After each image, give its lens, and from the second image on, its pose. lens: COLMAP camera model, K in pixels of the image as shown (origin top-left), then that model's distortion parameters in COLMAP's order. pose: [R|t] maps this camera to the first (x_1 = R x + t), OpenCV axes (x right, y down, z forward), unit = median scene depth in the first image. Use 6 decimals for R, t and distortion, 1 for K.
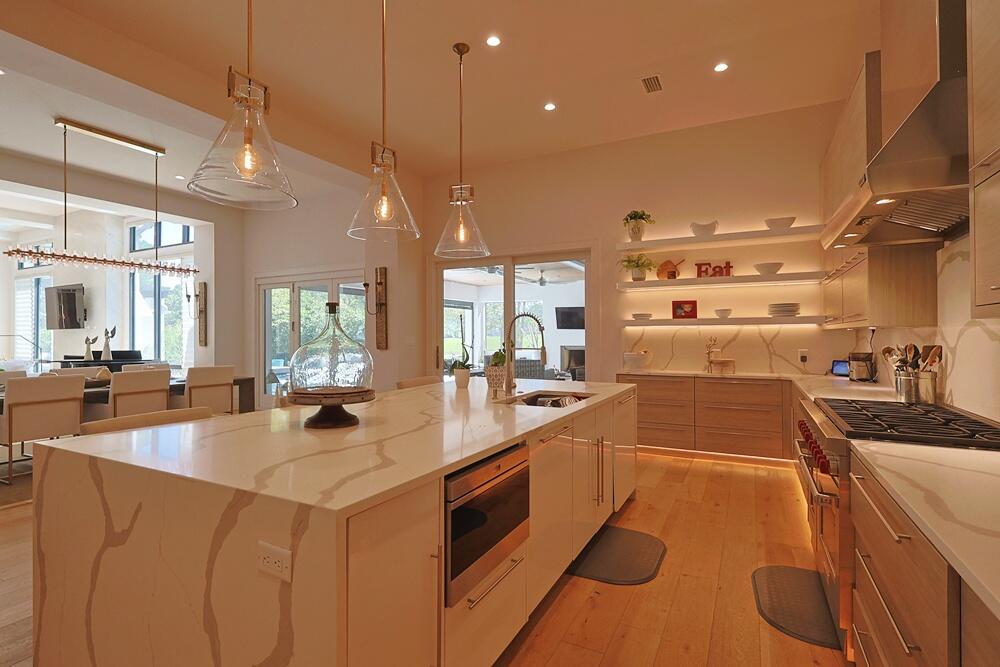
lens RADIAL K [[486.0, 0, 499.8], [0, 486.0, 332.2], [0, 0, 1]] dist [-0.007638, 0.002678]
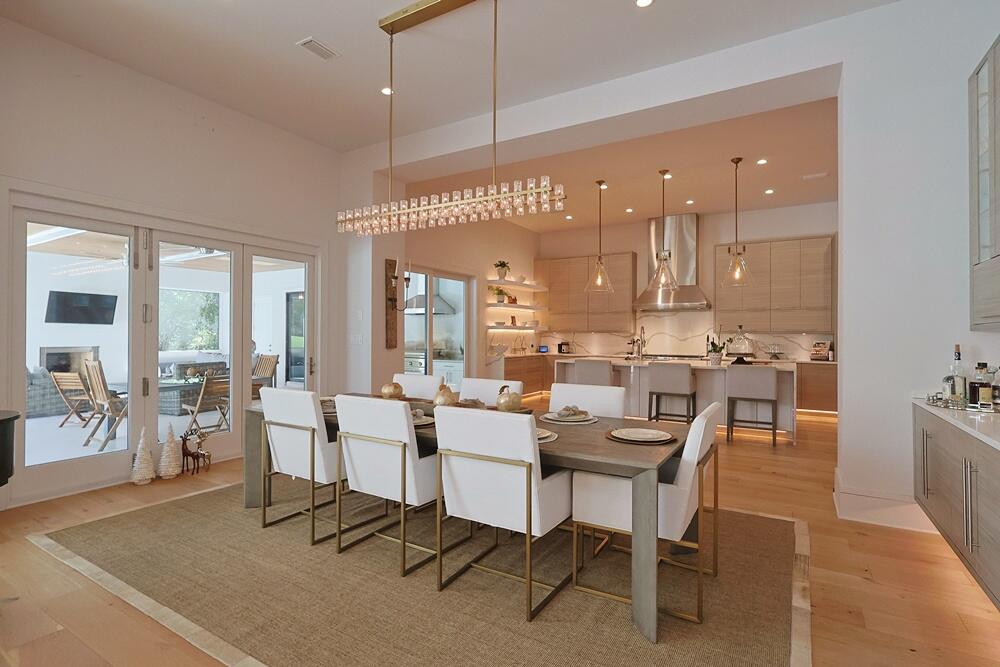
lens RADIAL K [[486.0, 0, 495.1], [0, 486.0, 331.2], [0, 0, 1]] dist [-0.007638, 0.002678]
pose [[0.076519, 0.011393, 0.997003, -1.469244], [-0.012899, 0.999862, -0.010435, 0.012261], [-0.996985, -0.012062, 0.076655, 0.932361]]
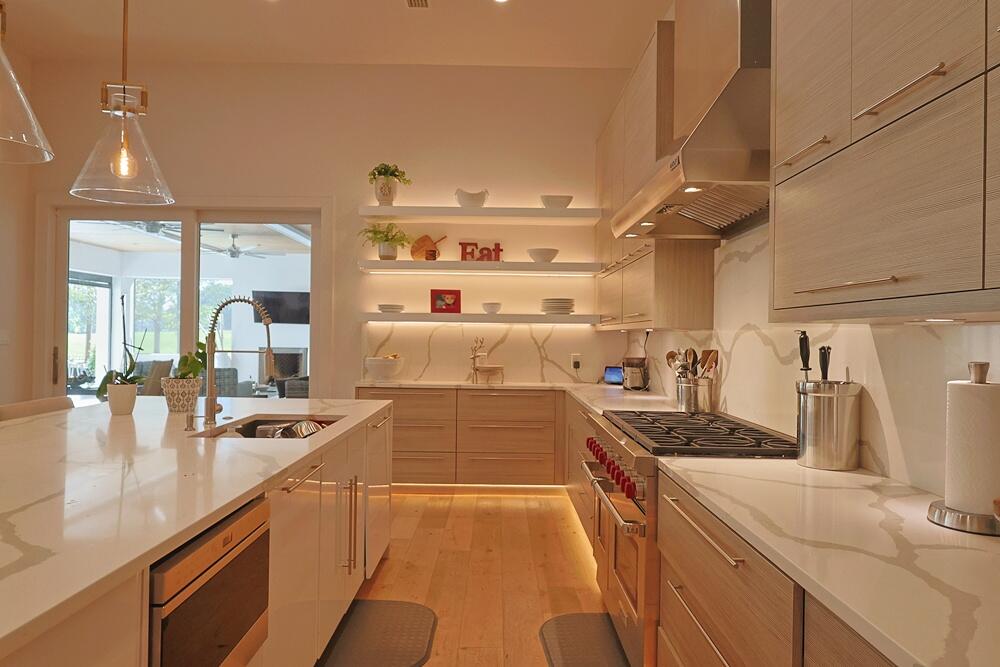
lens RADIAL K [[671.7, 0, 501.0], [0, 671.7, 332.4], [0, 0, 1]] dist [-0.011649, 0.004669]
pose [[0.885773, 0.017308, 0.463797, -0.033065], [-0.019662, 0.999807, 0.000241, 0.000580], [-0.463703, -0.009333, 0.885942, 0.020302]]
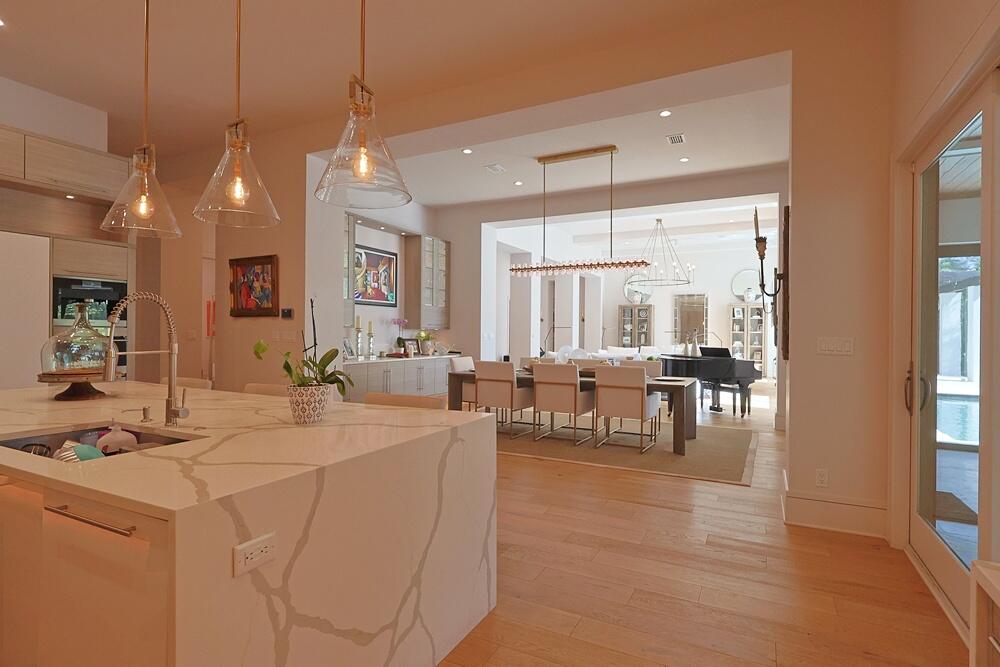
lens RADIAL K [[517.5, 0, 504.0], [0, 517.5, 332.0], [0, 0, 1]] dist [-0.000543, 0.000028]
pose [[0.006805, 0.004178, -0.999968, 0.430896], [-0.001457, 0.999990, 0.004168, 0.004178], [0.999976, 0.001428, 0.006811, 0.875696]]
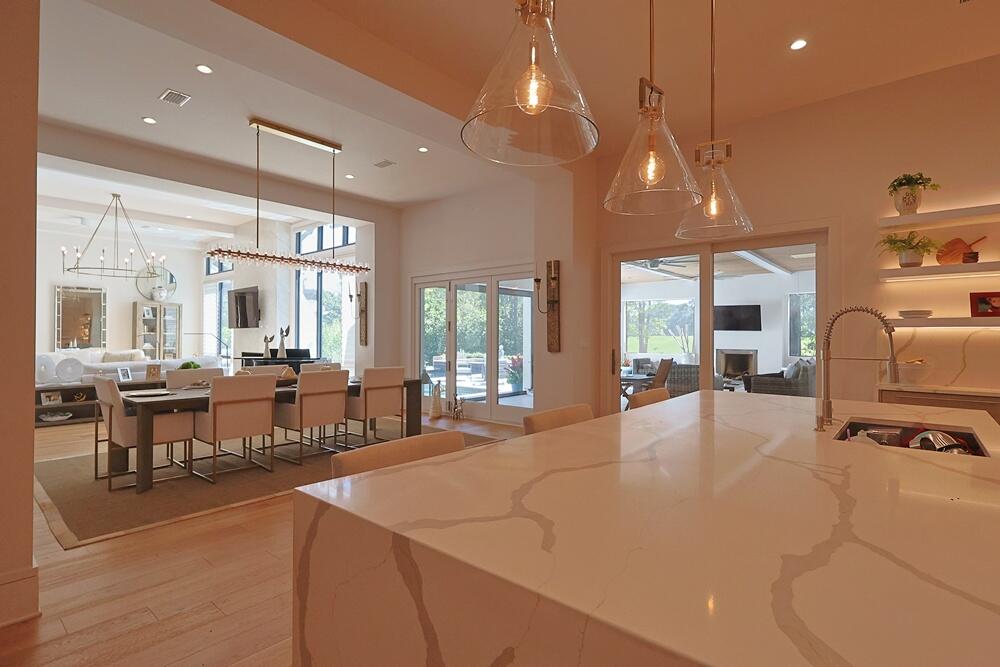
lens RADIAL K [[486.0, 0, 499.6], [0, 486.0, 334.0], [0, 0, 1]] dist [-0.007638, 0.002678]
pose [[0.973829, 0.006798, -0.227180, -0.173115], [-0.006251, 0.999976, 0.003125, -0.000089], [0.227196, -0.001623, 0.973848, 0.128208]]
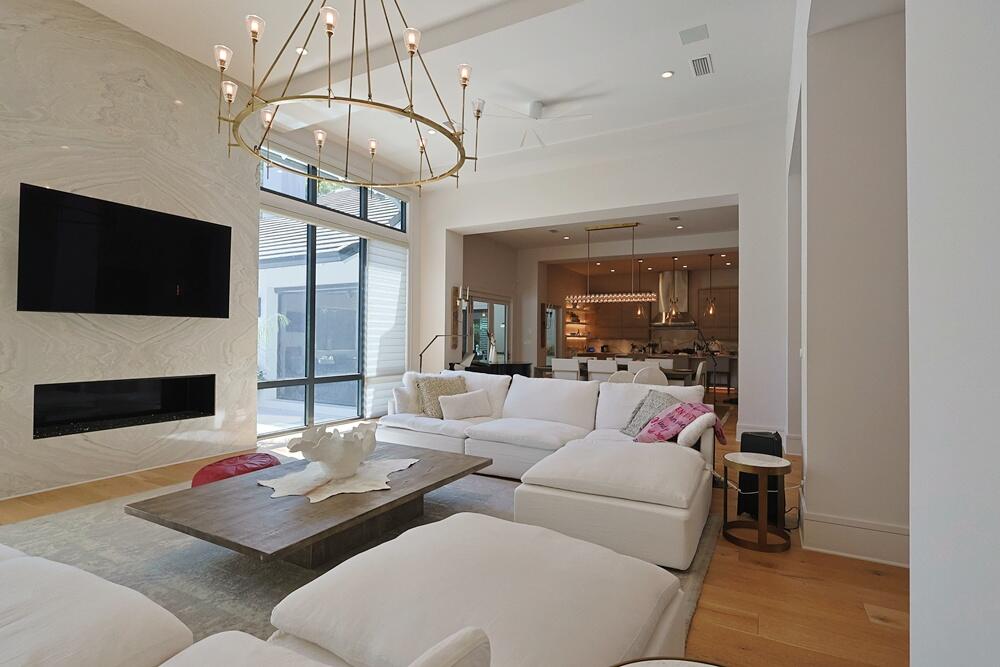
lens RADIAL K [[486.0, 0, 497.5], [0, 486.0, 335.0], [0, 0, 1]] dist [-0.007638, 0.002678]
pose [[0.029075, 0.015613, 0.999455, -2.691687], [-0.015477, 0.999765, -0.015167, 0.024503], [-0.999457, -0.015028, 0.029310, 1.426568]]
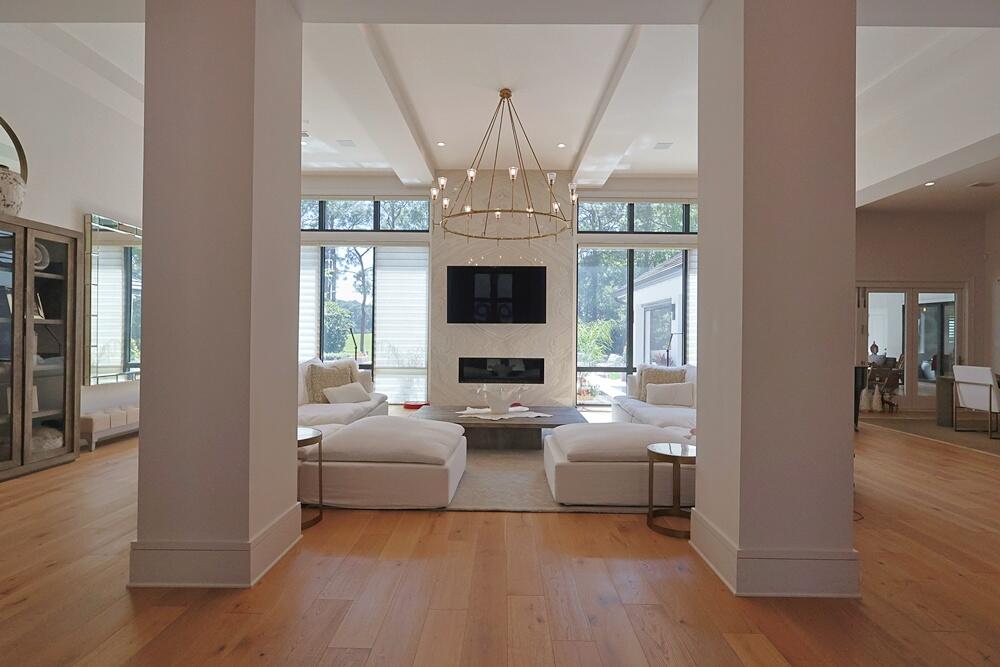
lens RADIAL K [[486.0, 0, 496.0], [0, 486.0, 334.8], [0, 0, 1]] dist [-0.007638, 0.002678]
pose [[0.894245, 0.014116, 0.447354, -2.571482], [-0.017738, 0.999835, 0.003909, 0.016711], [-0.447225, -0.011431, 0.894348, 0.660773]]
